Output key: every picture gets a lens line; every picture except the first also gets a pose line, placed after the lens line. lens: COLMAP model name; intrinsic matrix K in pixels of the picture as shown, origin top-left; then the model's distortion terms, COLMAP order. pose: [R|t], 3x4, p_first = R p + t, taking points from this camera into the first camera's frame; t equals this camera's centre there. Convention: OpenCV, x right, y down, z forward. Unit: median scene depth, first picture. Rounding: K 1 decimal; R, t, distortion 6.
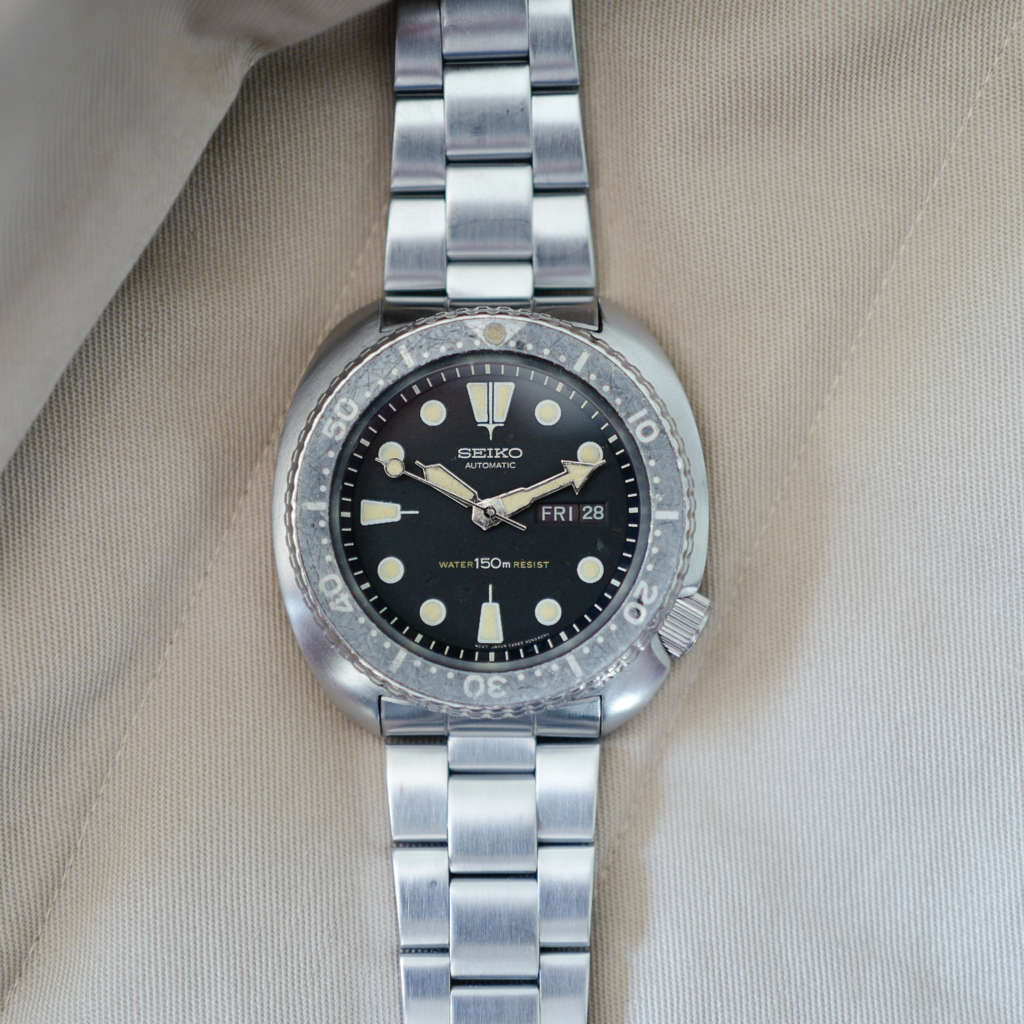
lens RADIAL K [[2952.7, 0, 513.2], [0, 2952.7, 481.1], [0, 0, 1]] dist [0.157133, 0.311571]
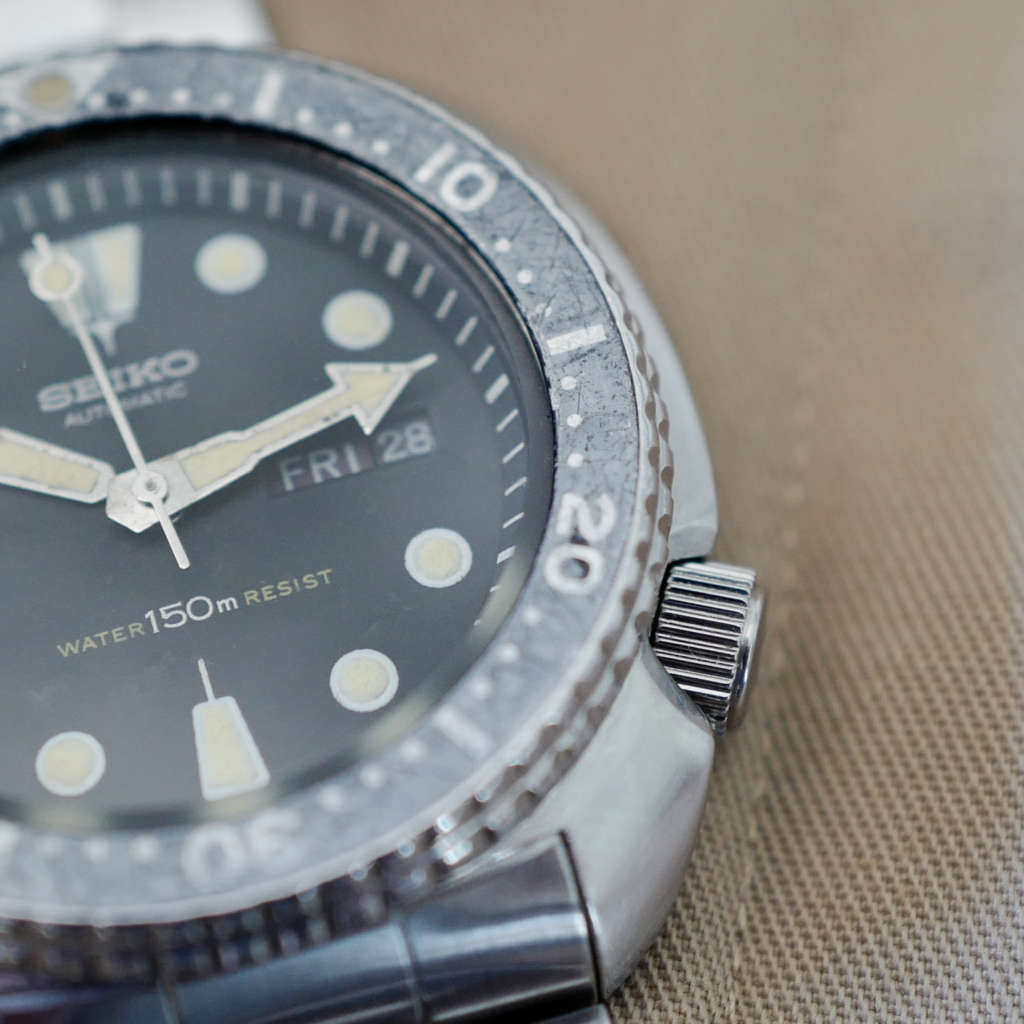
lens RADIAL K [[3052.3, 0, 509.6], [0, 3052.3, 527.2], [0, 0, 1]] dist [0.050184, 0.635989]
pose [[0.955198, -0.266416, 0.128915, -0.015938], [0.295965, 0.858017, -0.419777, 0.200232], [0.001224, 0.439124, 0.898425, 0.636014]]
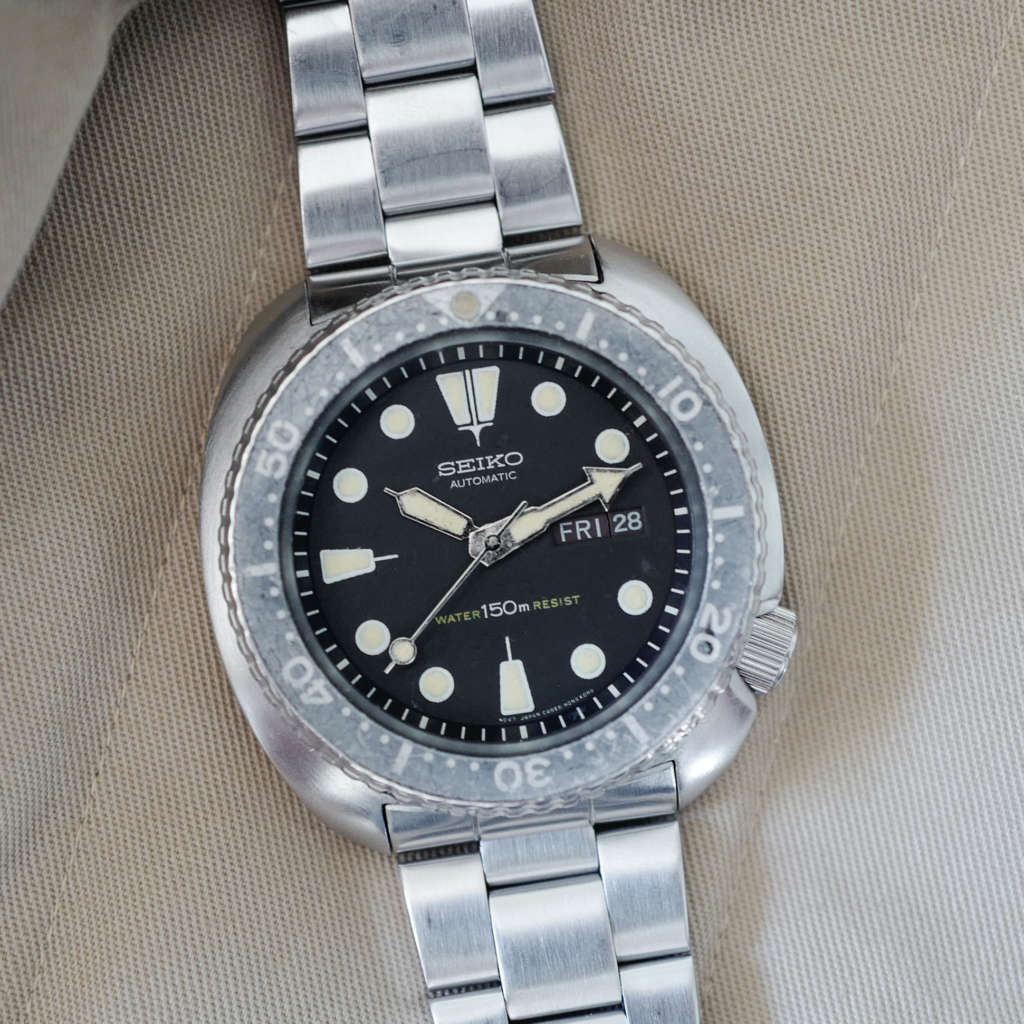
lens RADIAL K [[3052.3, 0, 509.6], [0, 3052.3, 527.2], [0, 0, 1]] dist [0.050184, 0.635989]
pose [[0.988391, -0.147937, 0.034606, -0.029863], [0.146411, 0.988283, 0.043137, -0.026047], [-0.040582, -0.037569, 0.998470, 0.225689]]
